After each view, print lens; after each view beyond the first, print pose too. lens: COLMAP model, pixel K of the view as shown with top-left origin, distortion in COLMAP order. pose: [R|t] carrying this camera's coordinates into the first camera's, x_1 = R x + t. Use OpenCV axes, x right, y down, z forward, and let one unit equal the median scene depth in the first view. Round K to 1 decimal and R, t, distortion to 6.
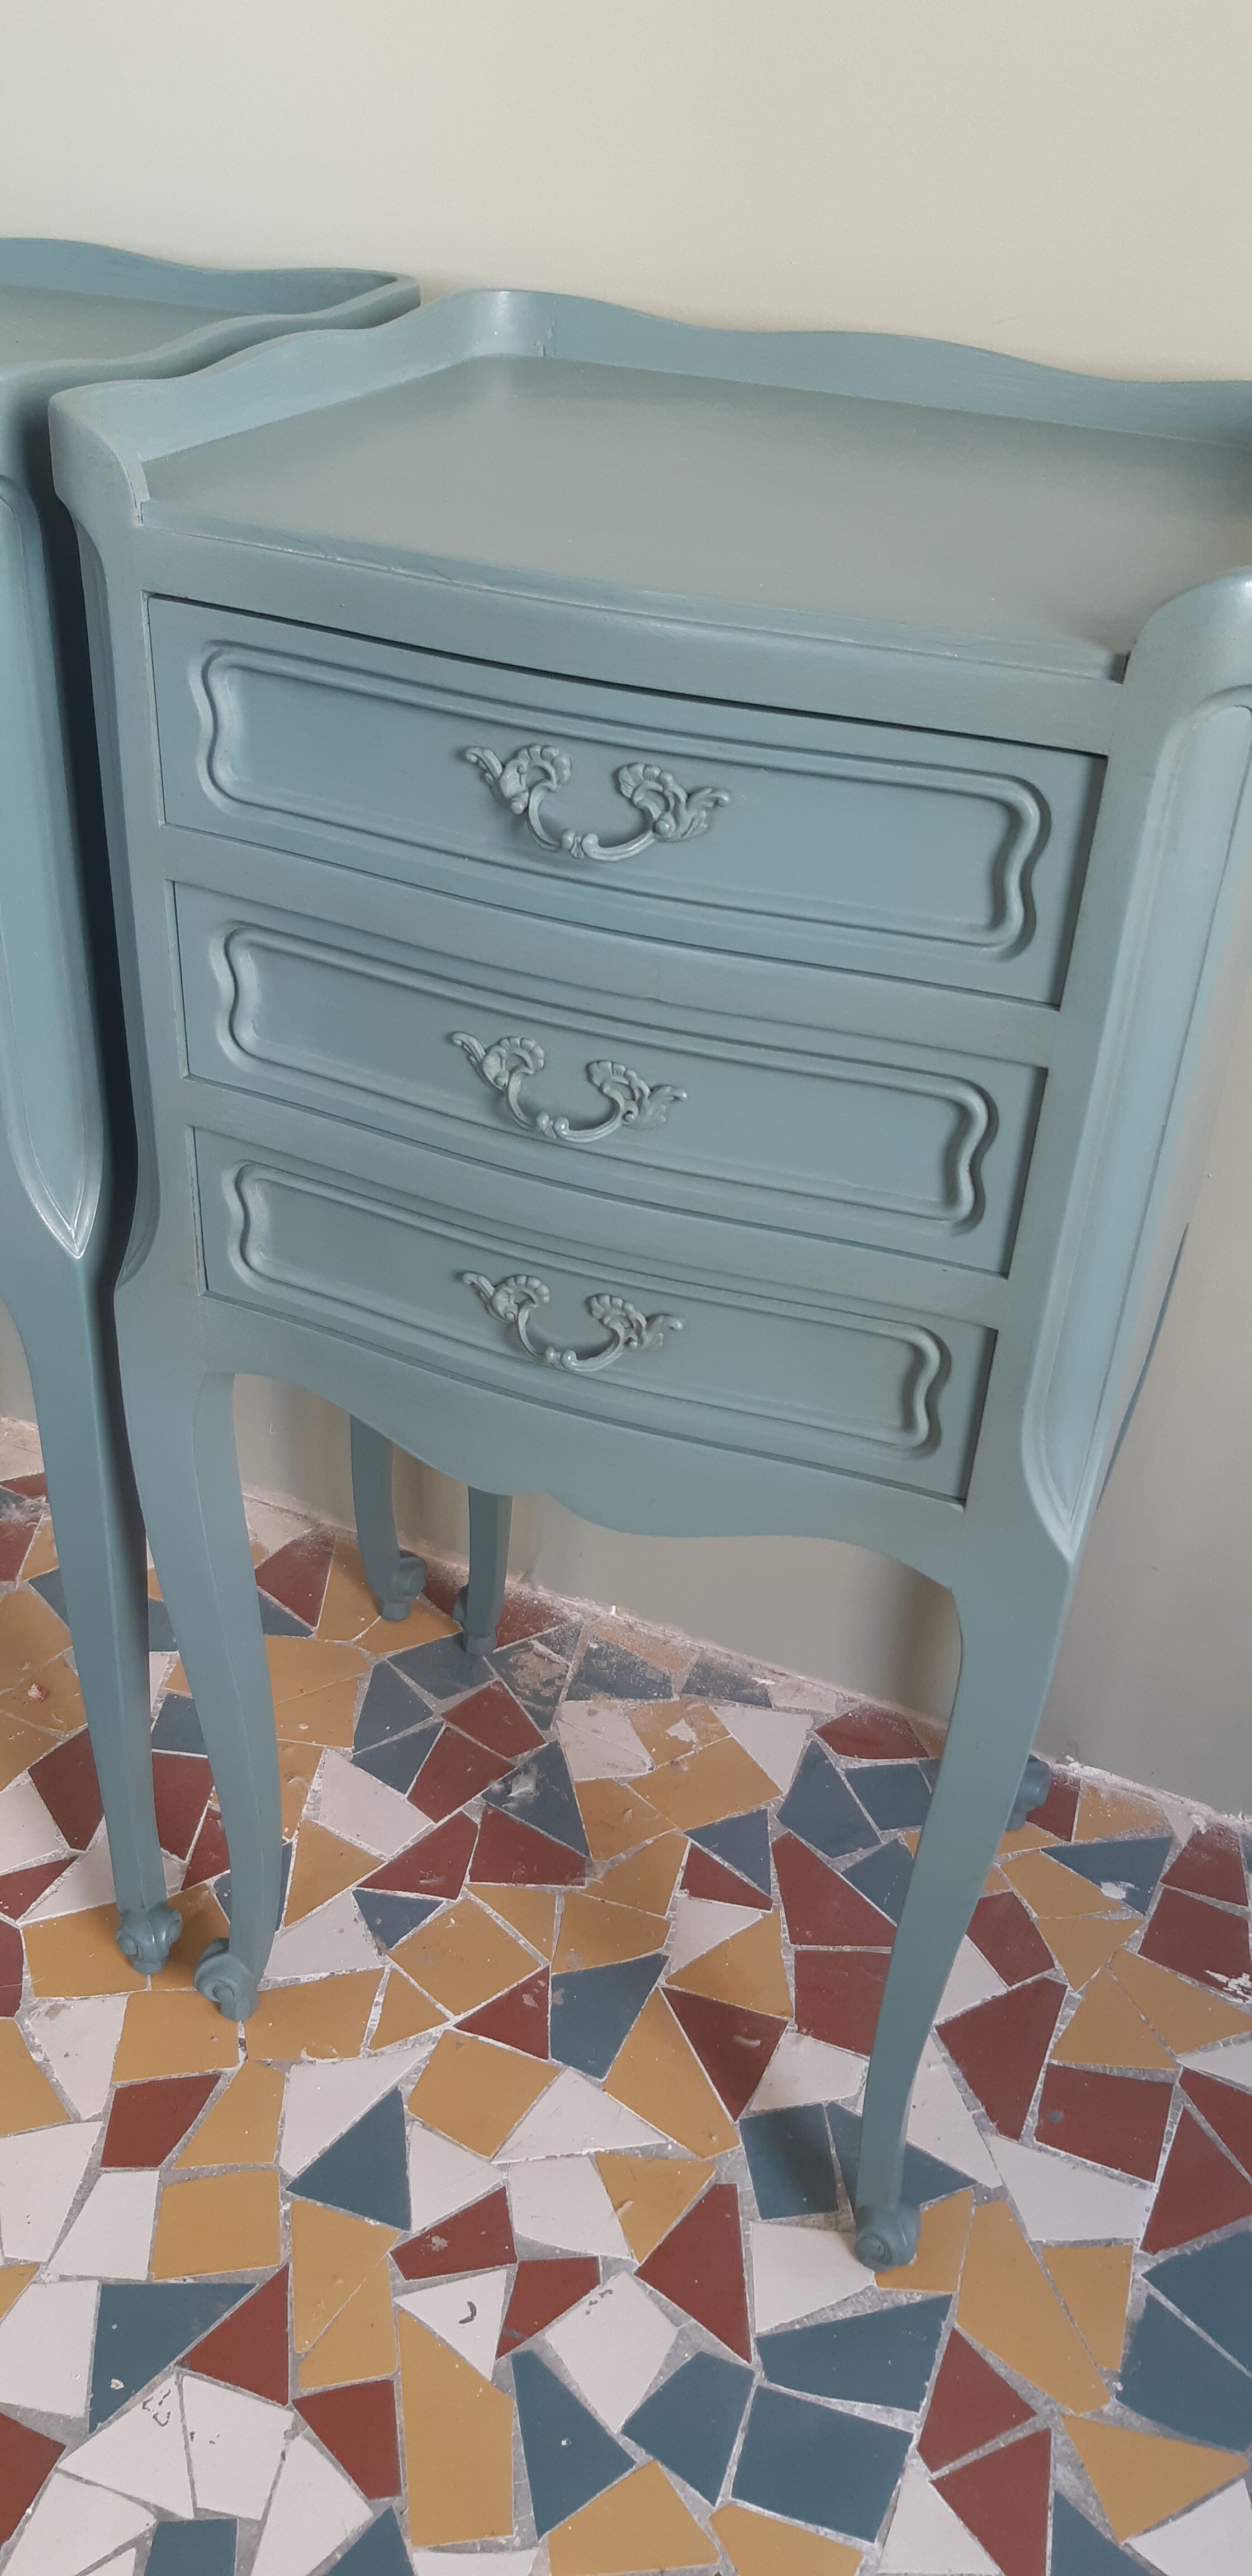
lens RADIAL K [[2011.4, 0, 627.5], [0, 2011.4, 1311.2], [0, 0, 1]] dist [0.060339, -0.144374]
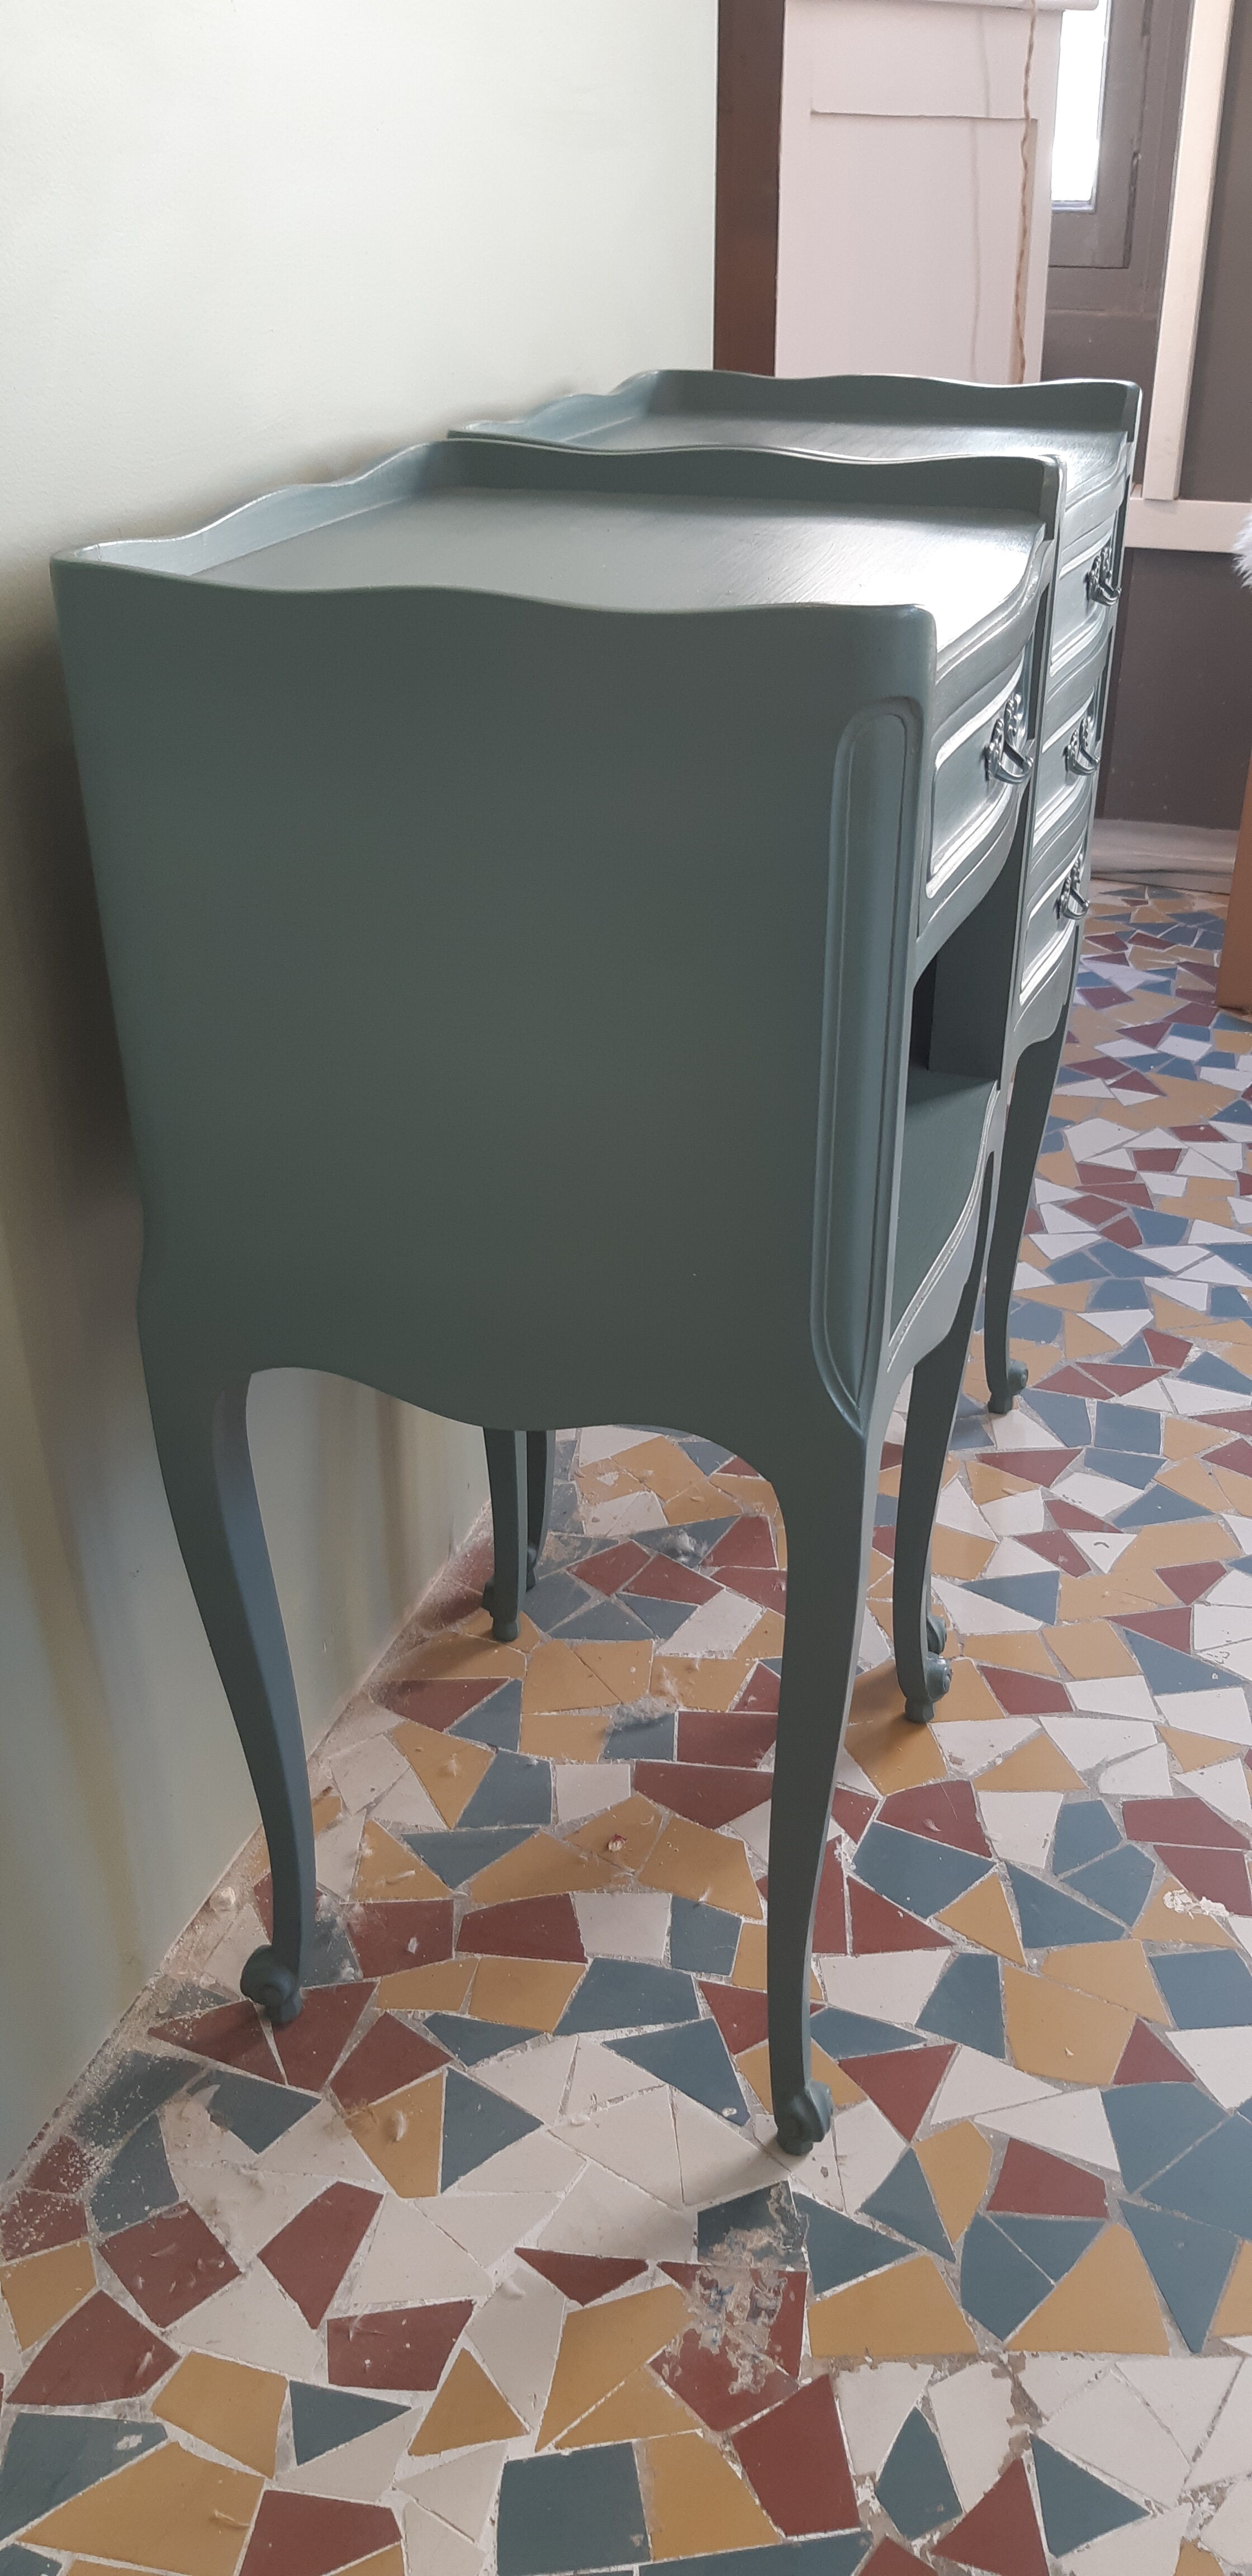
lens RADIAL K [[2011.4, 0, 627.5], [0, 2011.4, 1311.2], [0, 0, 1]] dist [0.060339, -0.144374]
pose [[-0.056371, -0.544717, 0.836723, -1.211366], [0.562026, 0.675349, 0.477525, -0.576153], [-0.825197, 0.497179, 0.268075, 0.719351]]
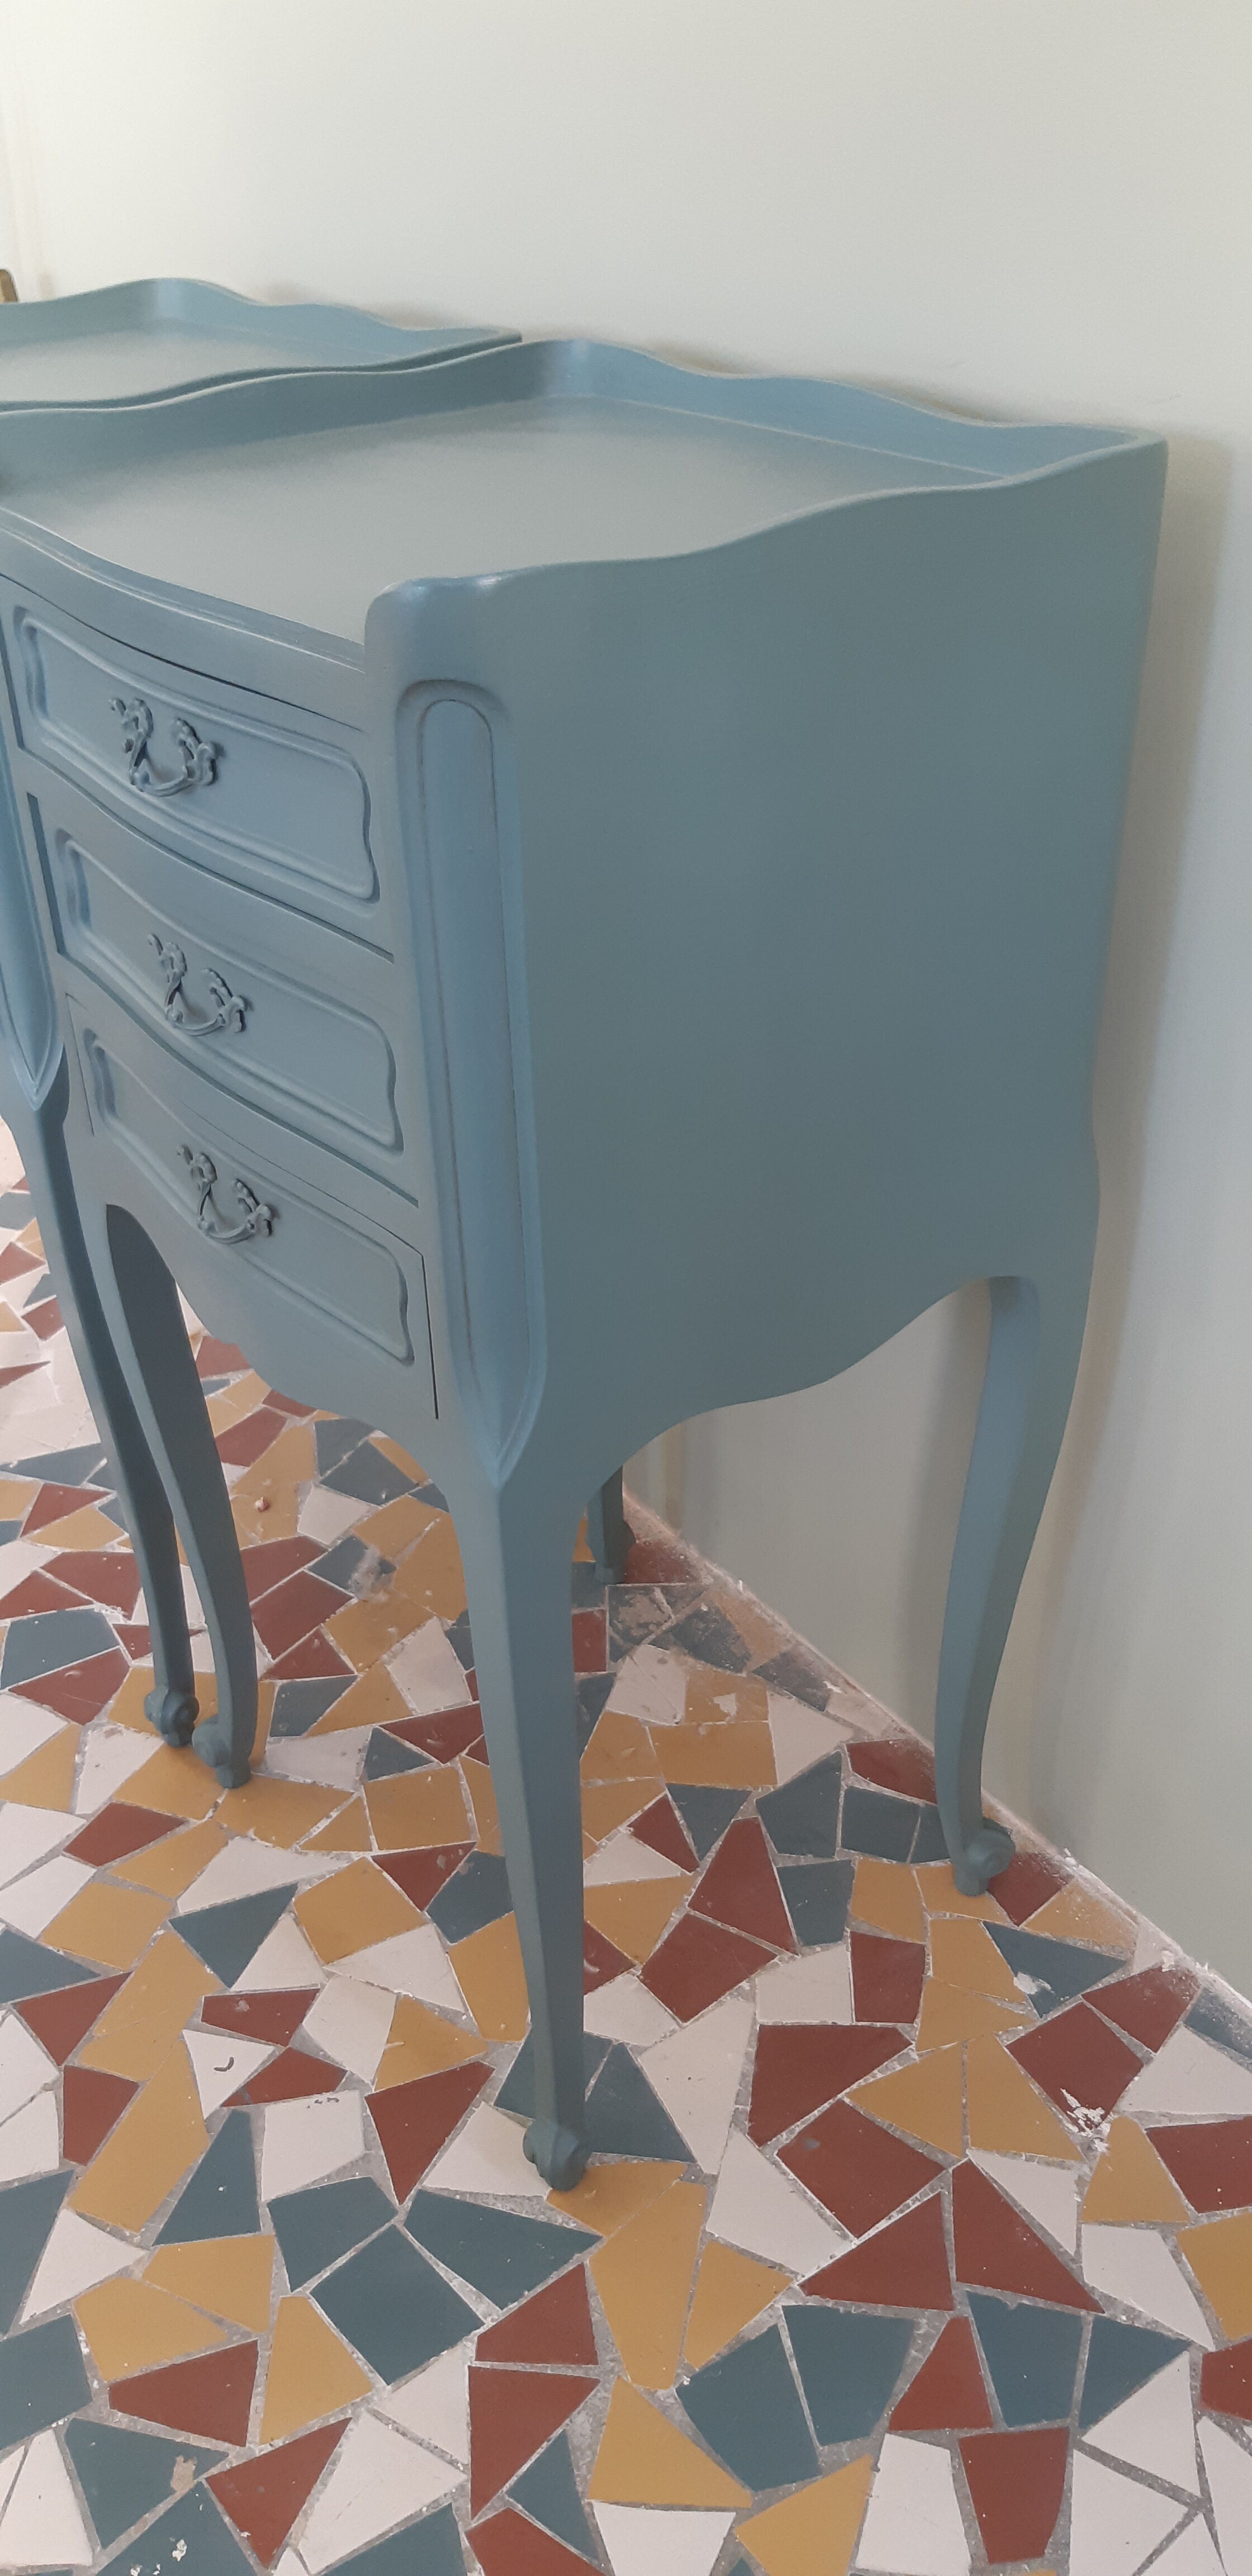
lens RADIAL K [[2011.4, 0, 627.5], [0, 2011.4, 1311.2], [0, 0, 1]] dist [0.060339, -0.144374]
pose [[0.857944, 0.217758, -0.465310, 0.517994], [-0.228204, 0.972999, 0.034583, -0.016928], [0.460277, 0.076515, 0.884472, 0.042389]]
